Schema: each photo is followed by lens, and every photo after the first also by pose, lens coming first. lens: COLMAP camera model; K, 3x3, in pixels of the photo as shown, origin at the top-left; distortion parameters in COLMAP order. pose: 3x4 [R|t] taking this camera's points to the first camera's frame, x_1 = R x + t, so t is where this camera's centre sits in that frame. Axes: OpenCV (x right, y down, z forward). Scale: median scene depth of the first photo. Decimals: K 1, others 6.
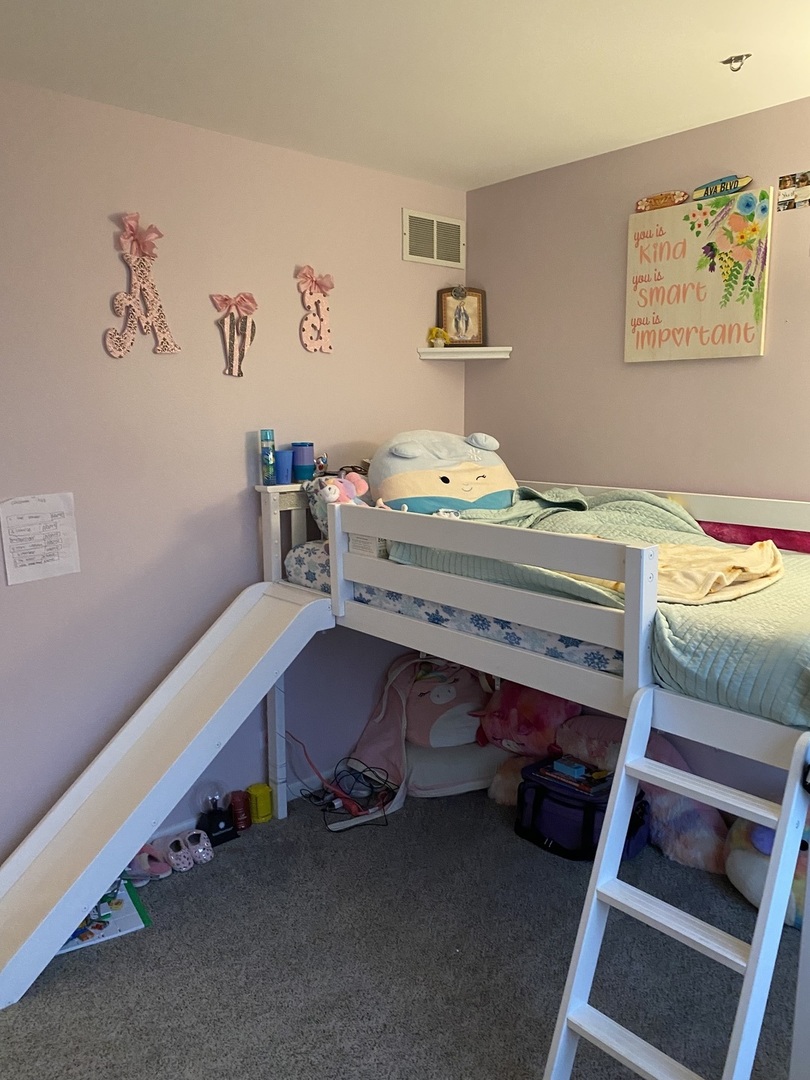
lens RADIAL K [[822.2, 0, 403.9], [0, 822.2, 536.0], [0, 0, 1]] dist [0.055134, -0.048338]
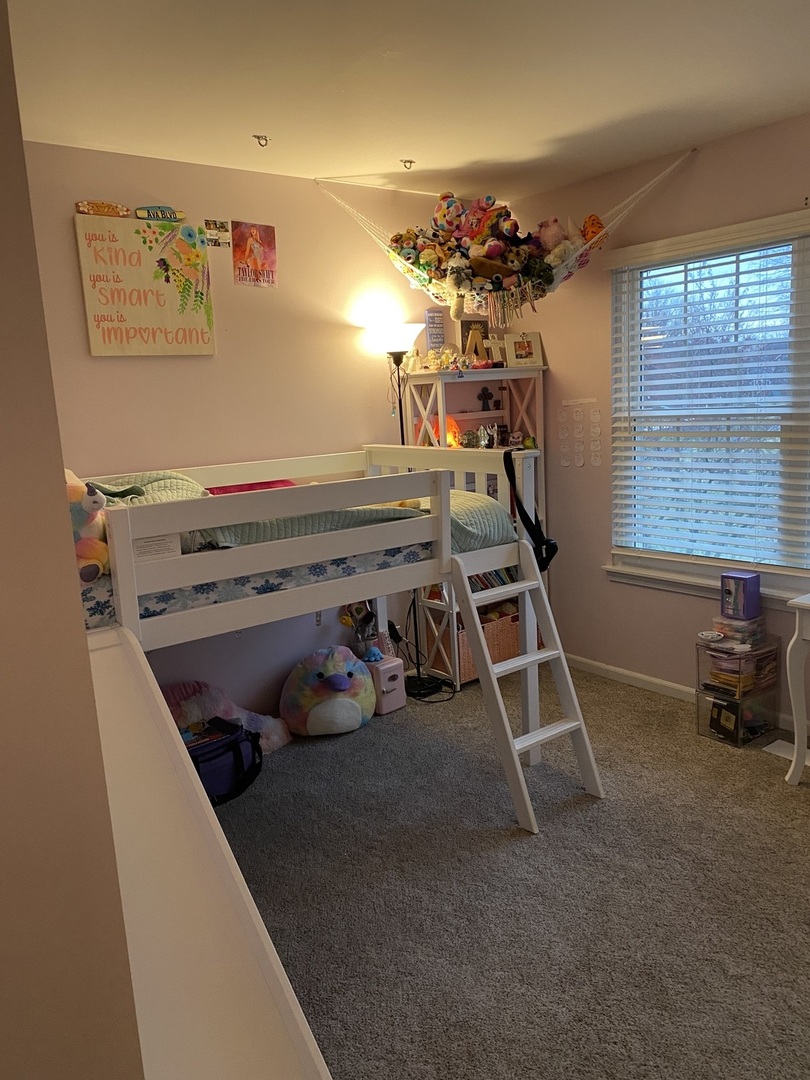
lens RADIAL K [[822.2, 0, 403.9], [0, 822.2, 536.0], [0, 0, 1]] dist [0.055134, -0.048338]
pose [[0.085148, -0.178043, 0.980332, -0.852093], [0.202836, 0.966399, 0.157895, -0.084603], [-0.975504, 0.185402, 0.118400, 0.596524]]
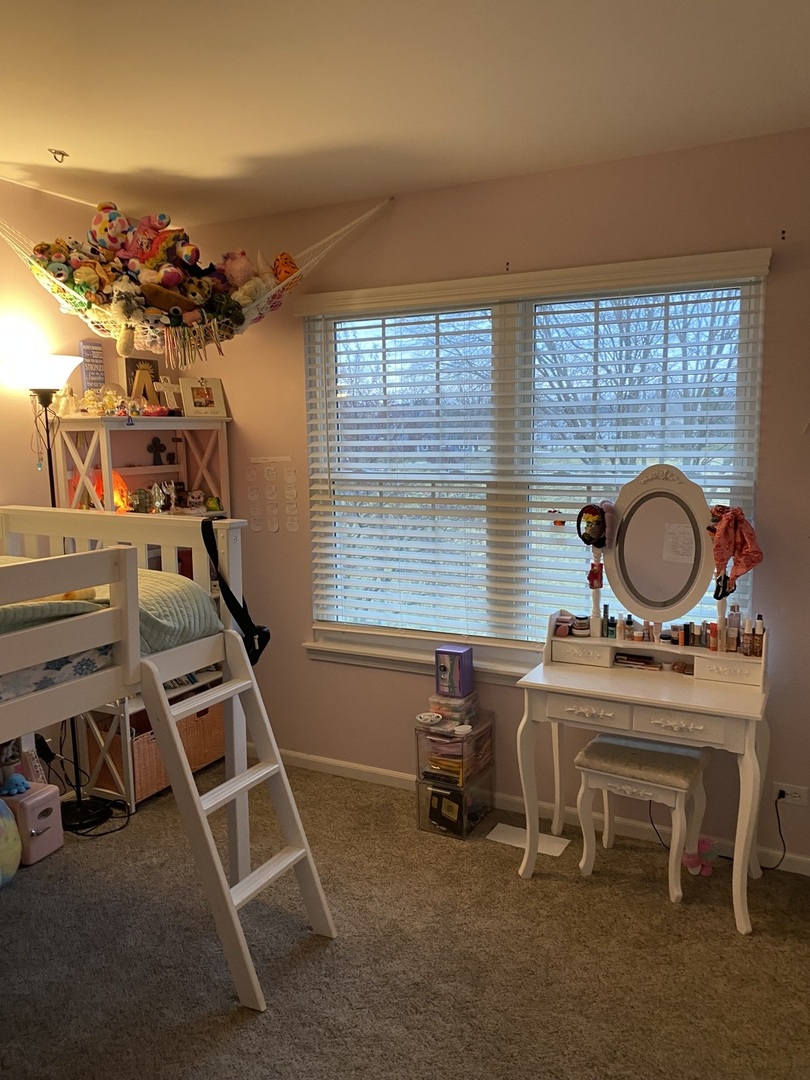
lens RADIAL K [[822.2, 0, 403.9], [0, 822.2, 536.0], [0, 0, 1]] dist [0.055134, -0.048338]
pose [[-0.340757, -0.119708, 0.932499, -0.643878], [0.152582, 0.971669, 0.180493, -0.105154], [-0.927687, 0.203787, -0.312838, 0.658331]]
